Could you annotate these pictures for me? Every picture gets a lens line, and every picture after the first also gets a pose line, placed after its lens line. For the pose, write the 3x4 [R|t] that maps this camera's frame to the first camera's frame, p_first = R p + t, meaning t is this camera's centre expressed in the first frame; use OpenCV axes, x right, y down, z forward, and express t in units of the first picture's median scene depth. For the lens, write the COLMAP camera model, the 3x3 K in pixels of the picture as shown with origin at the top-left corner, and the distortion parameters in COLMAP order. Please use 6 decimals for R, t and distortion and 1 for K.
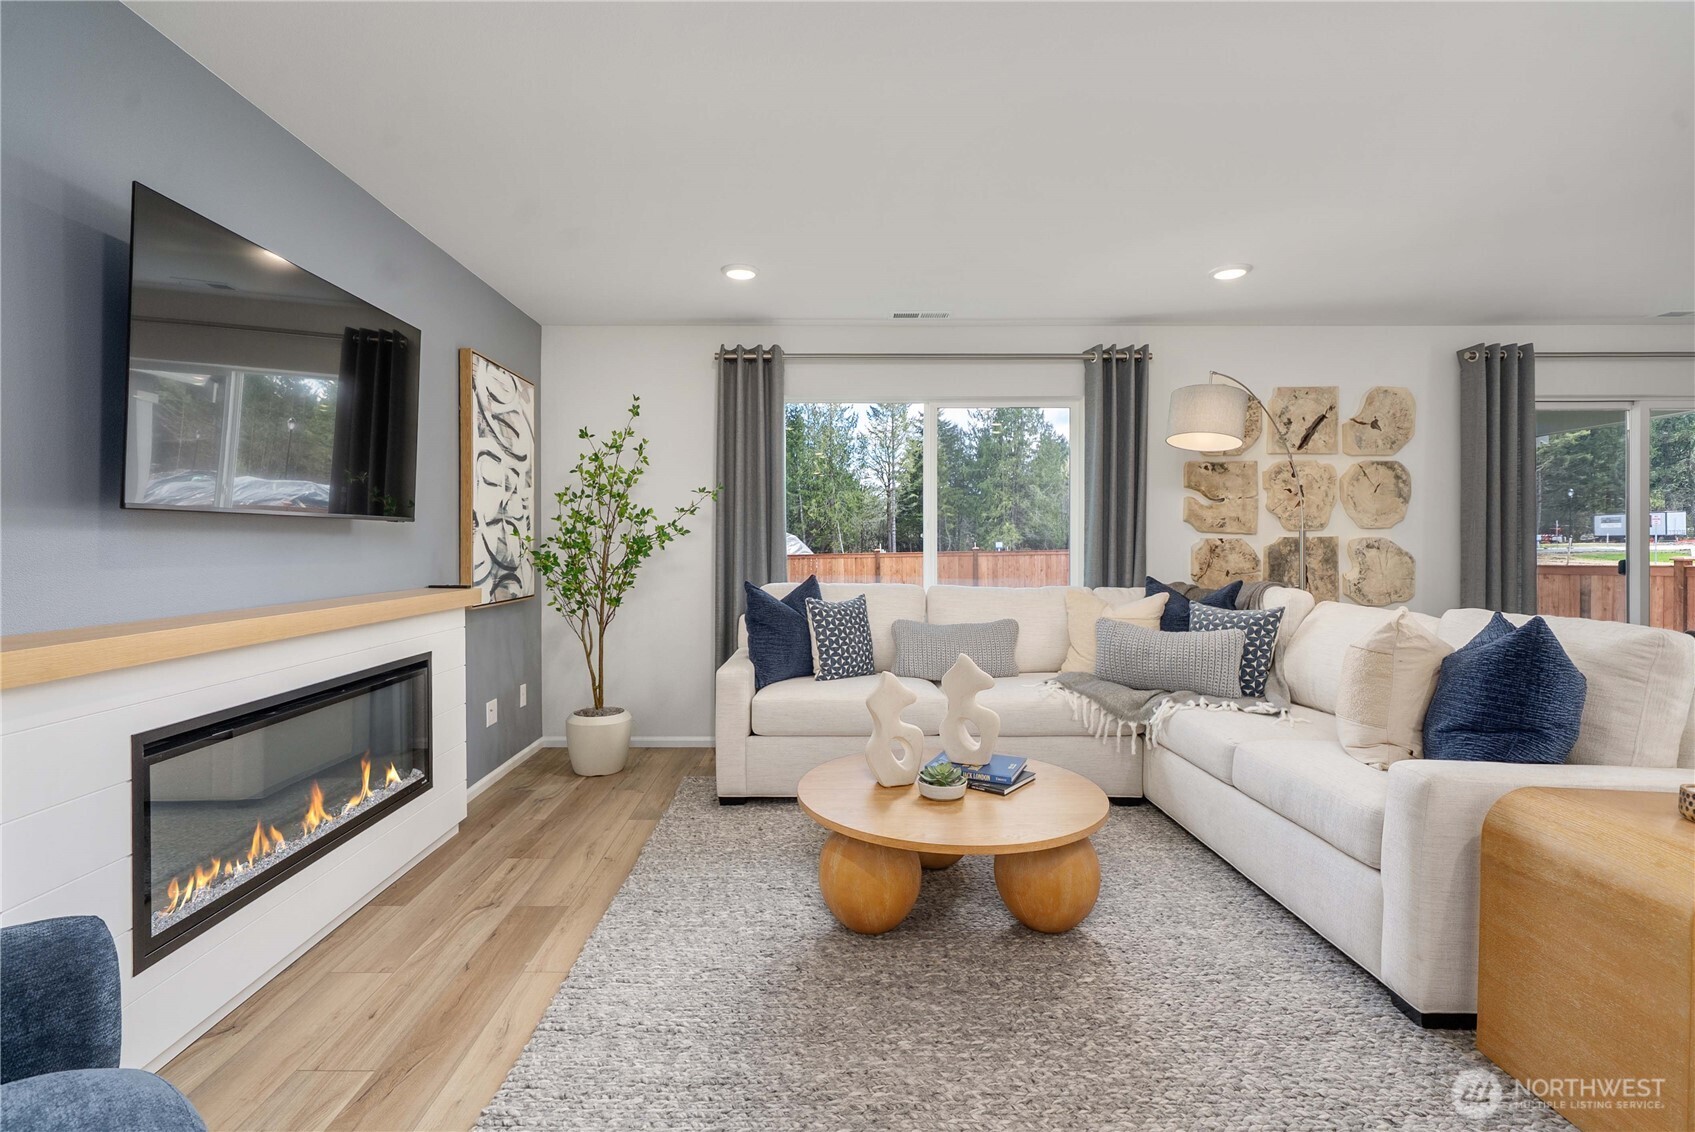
lens RADIAL K [[802.3, 0, 809.2], [0, 802.3, 541.7], [0, 0, 1]] dist [-0.004116, -0.000003]
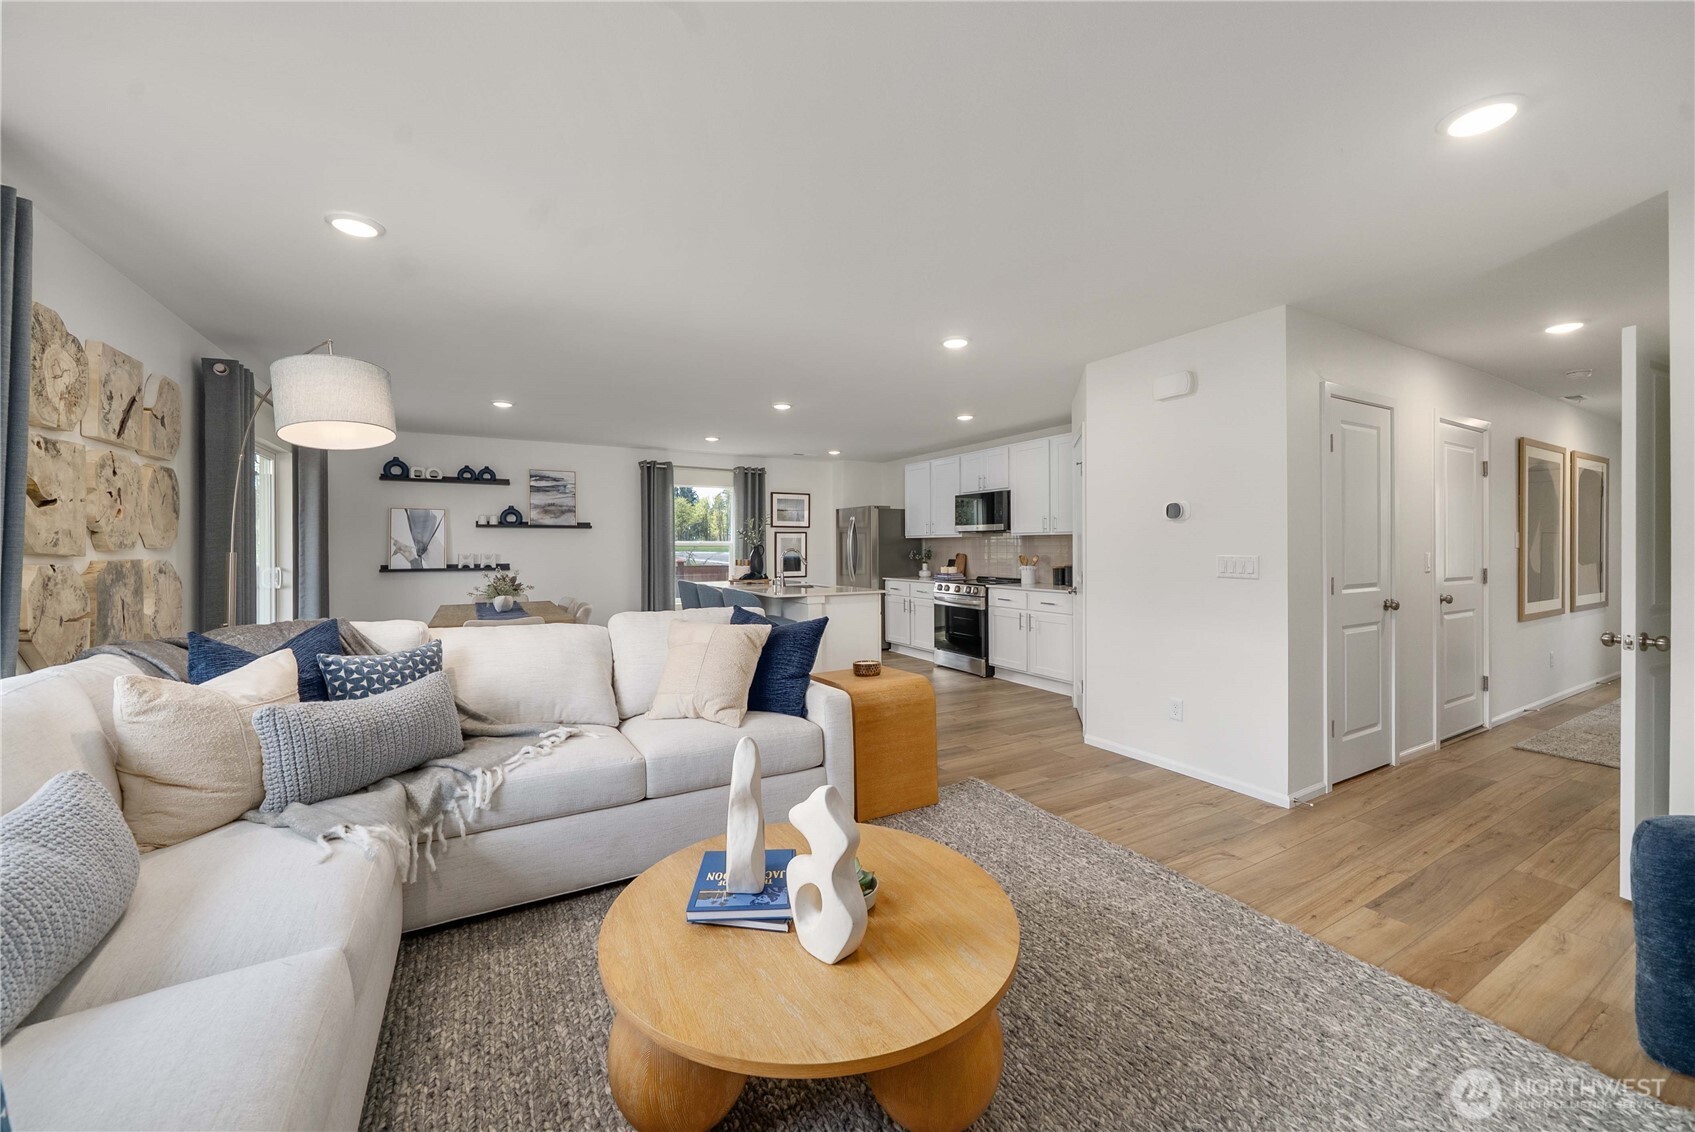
lens RADIAL K [[641.4, 0, 850.7], [0, 641.4, 554.3], [0, 0, 1]] dist [-0.008192, -0.000074]
pose [[-0.509945, -0.006720, 0.860181, -0.243952], [-0.000948, 0.999973, 0.007250, -0.018983], [-0.860207, 0.002881, -0.509937, 0.861187]]
